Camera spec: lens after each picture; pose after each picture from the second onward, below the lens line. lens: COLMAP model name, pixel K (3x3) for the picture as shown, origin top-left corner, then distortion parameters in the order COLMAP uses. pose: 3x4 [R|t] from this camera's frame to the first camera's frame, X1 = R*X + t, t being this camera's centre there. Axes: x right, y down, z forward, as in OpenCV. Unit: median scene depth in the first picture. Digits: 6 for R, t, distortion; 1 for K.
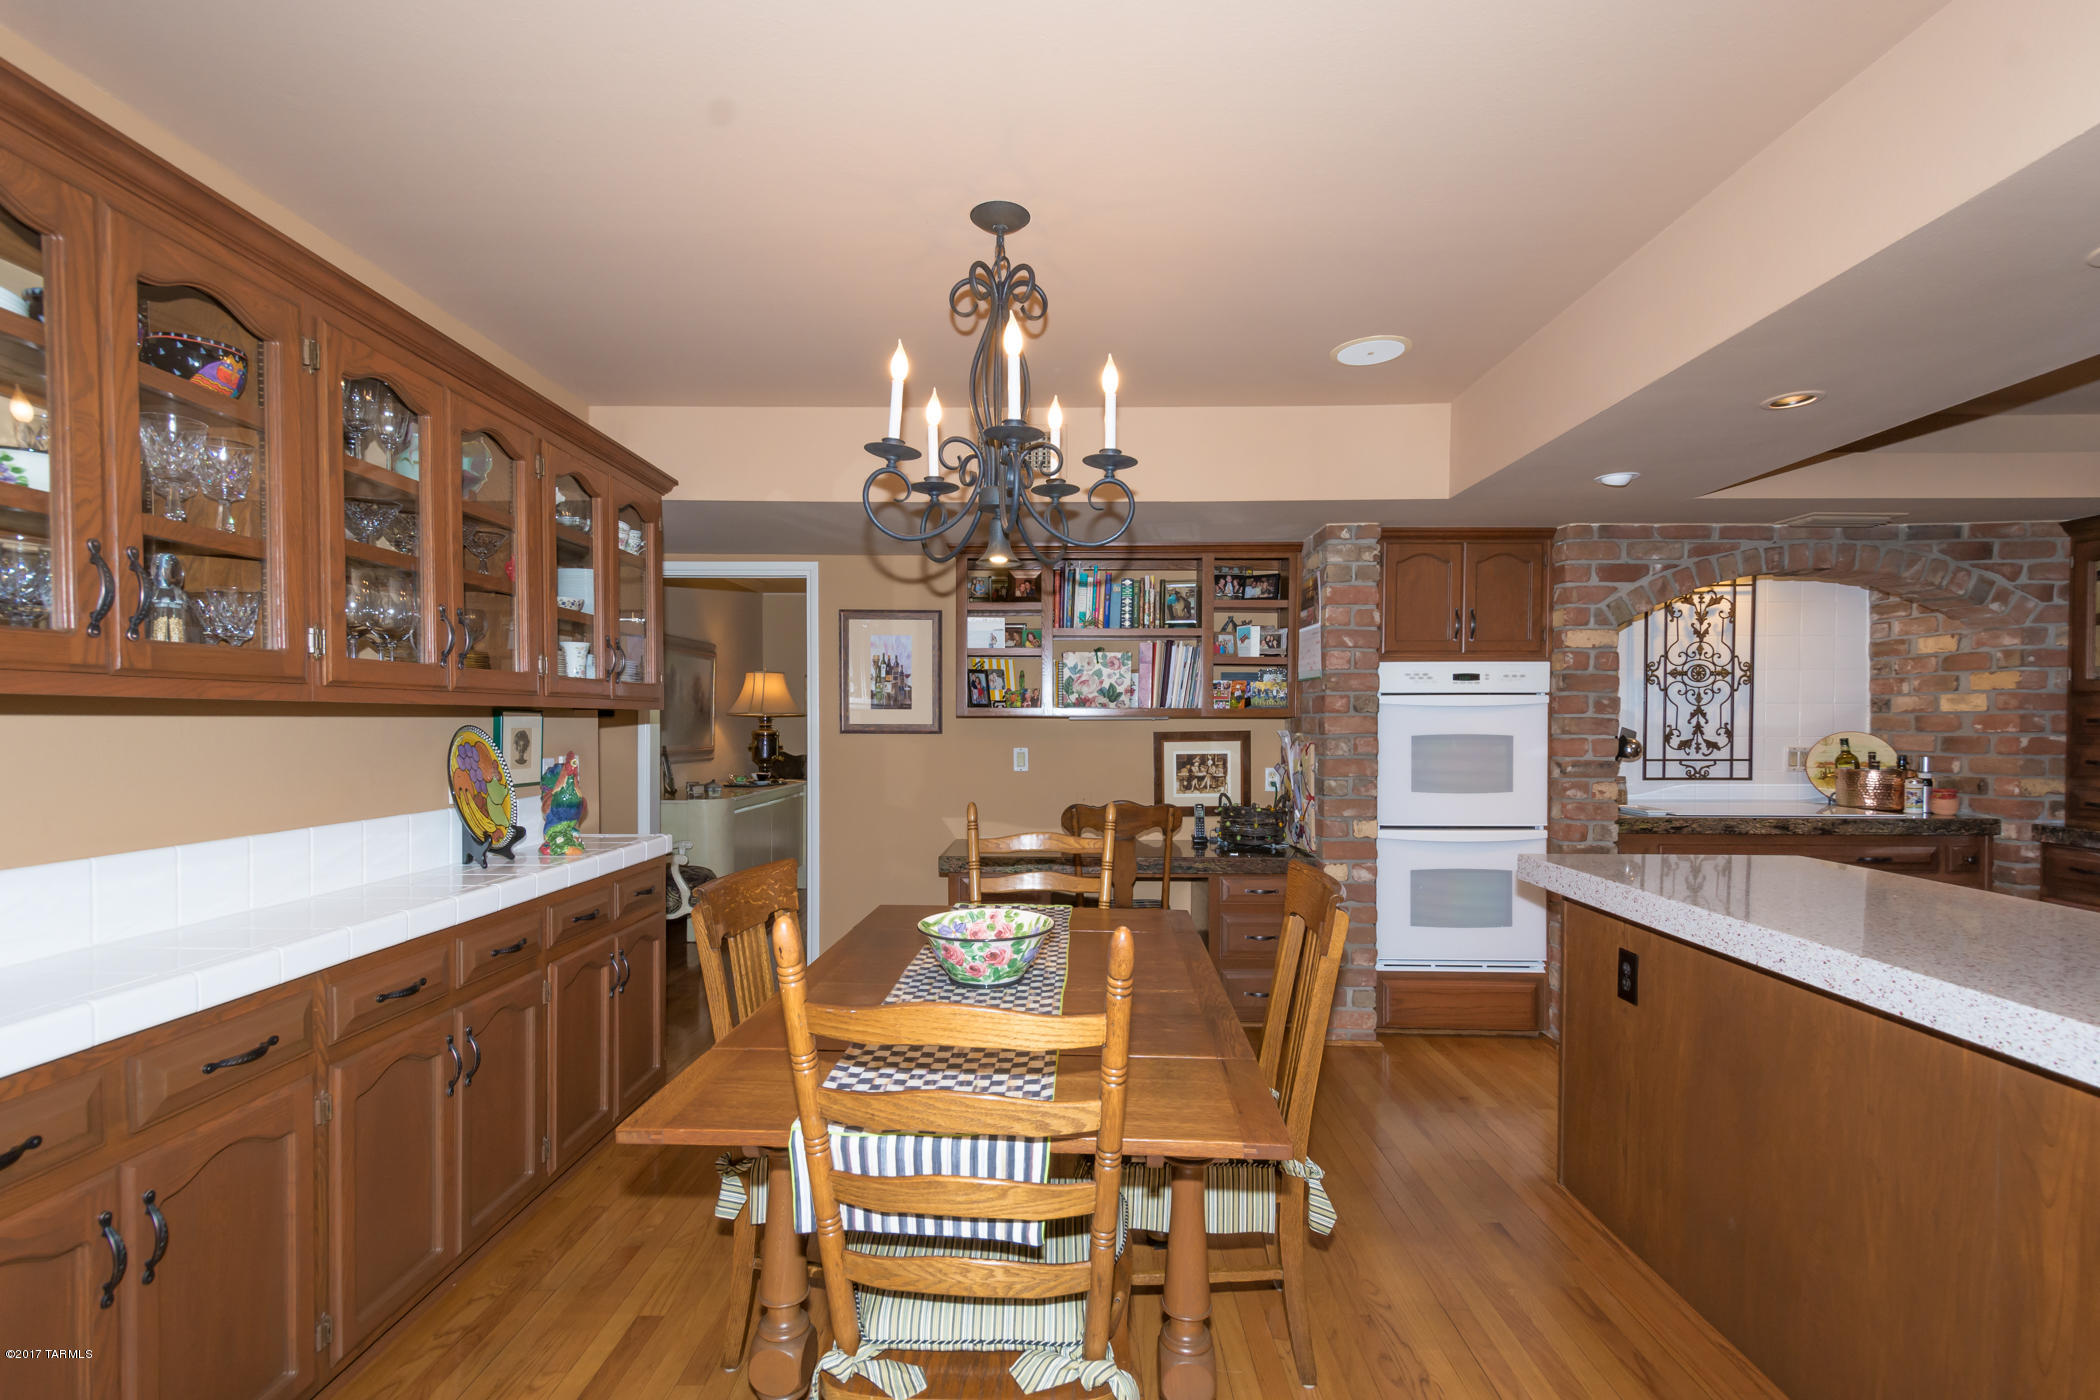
lens RADIAL K [[948.1, 0, 1048.1], [0, 948.1, 734.0], [0, 0, 1]] dist [0.011964, -0.004435]
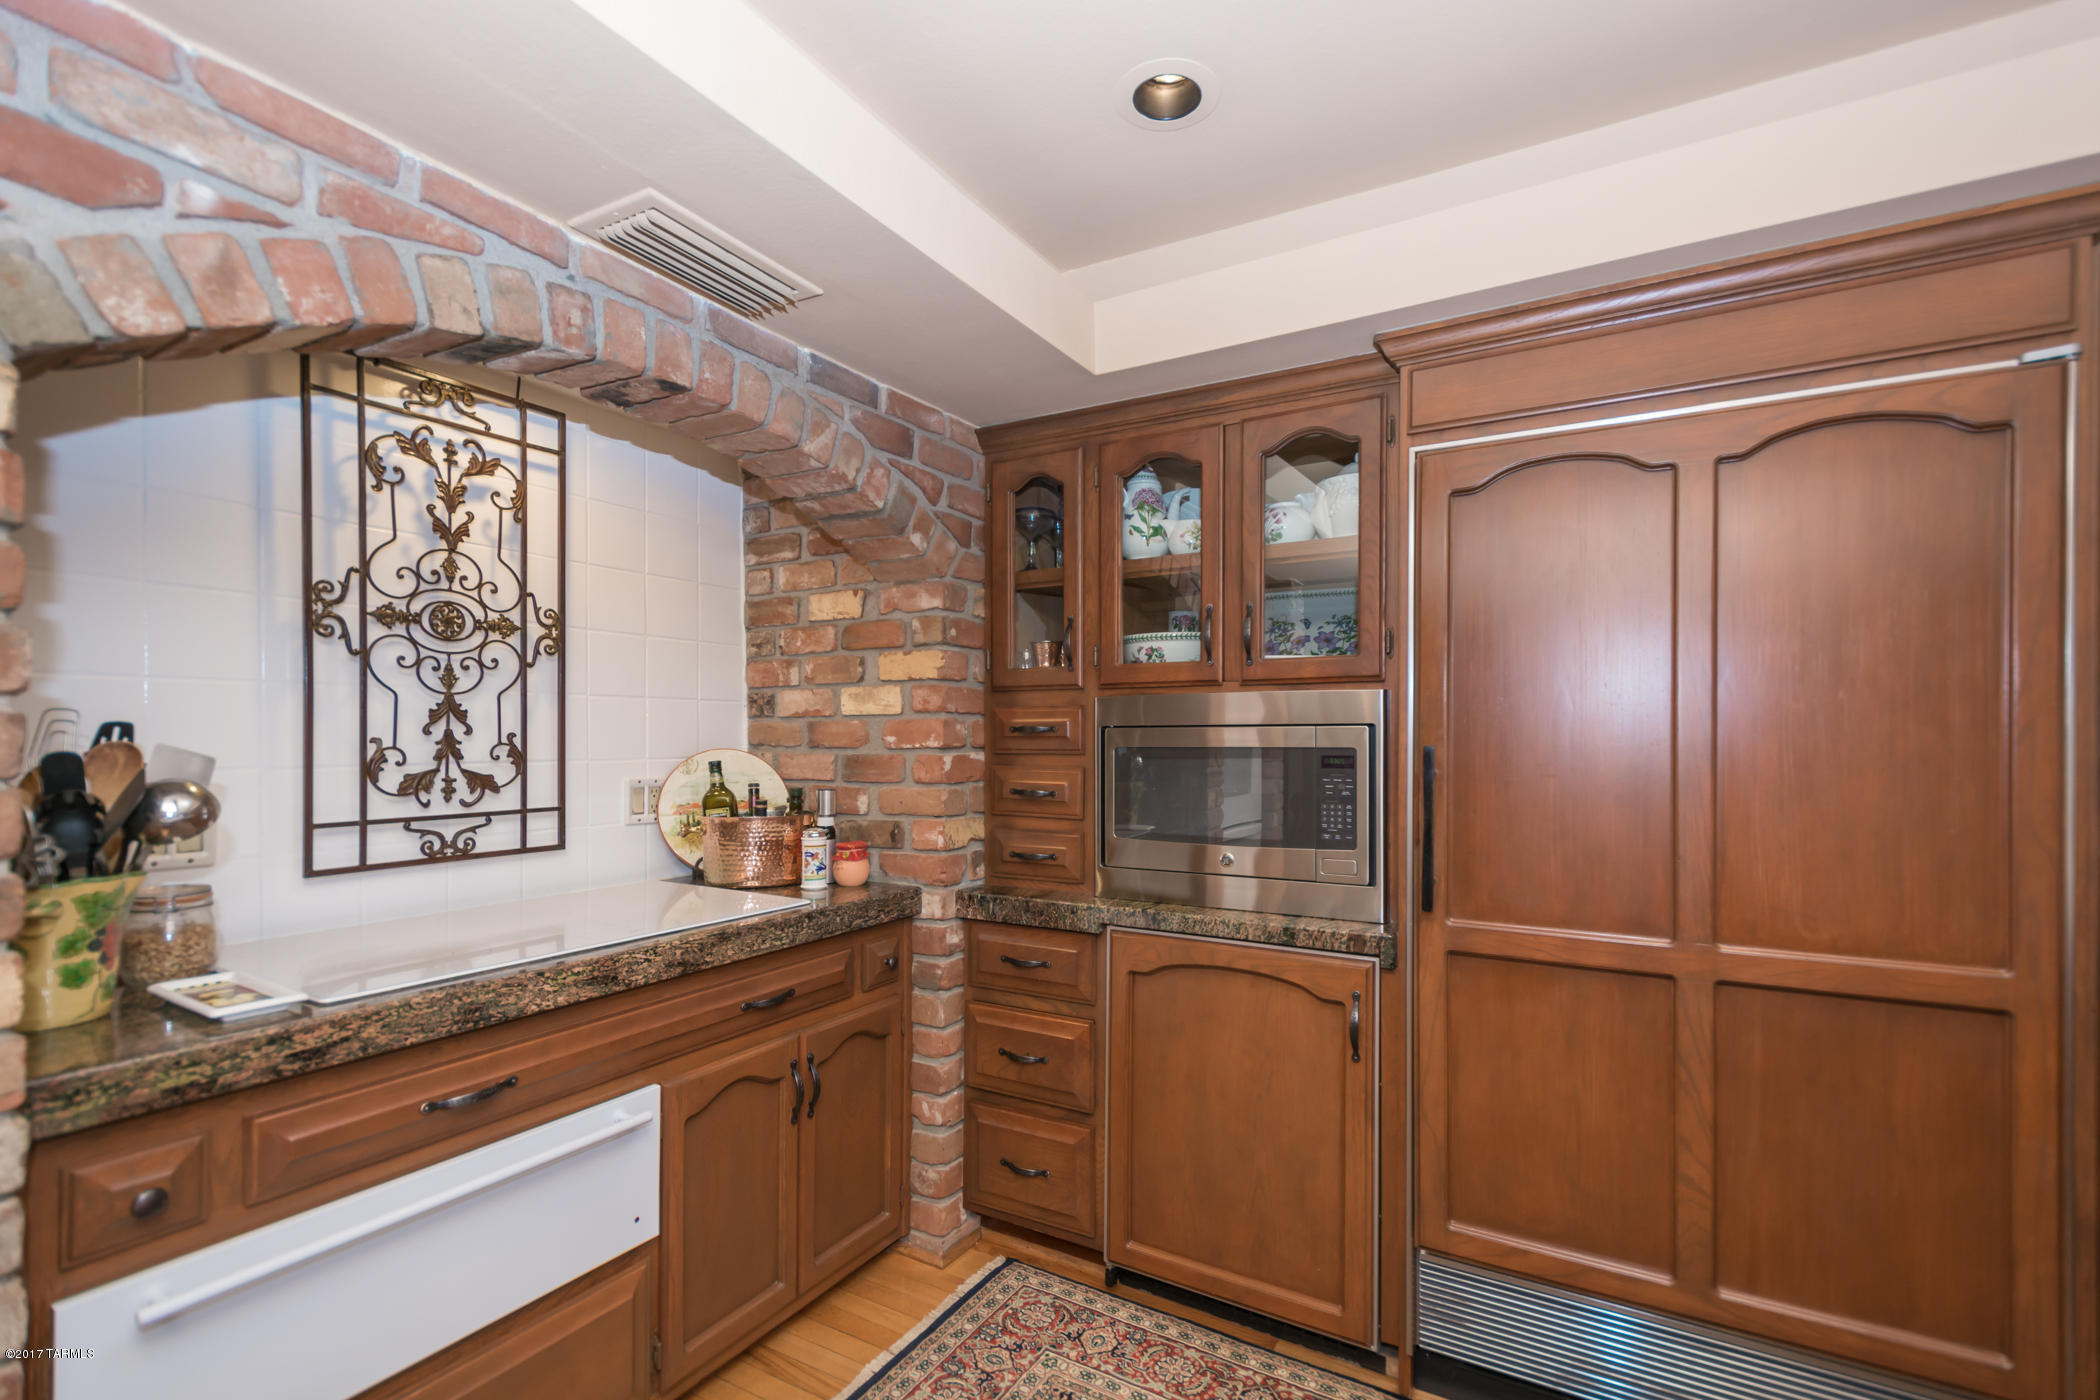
lens RADIAL K [[948.1, 0, 1060.2], [0, 948.1, 743.4], [0, 0, 1]] dist [0.011964, -0.004435]
pose [[0.492174, -0.007094, 0.870468, 0.439339], [0.012904, 0.999916, 0.000852, -0.003755], [-0.870401, 0.010813, 0.492224, 0.536729]]
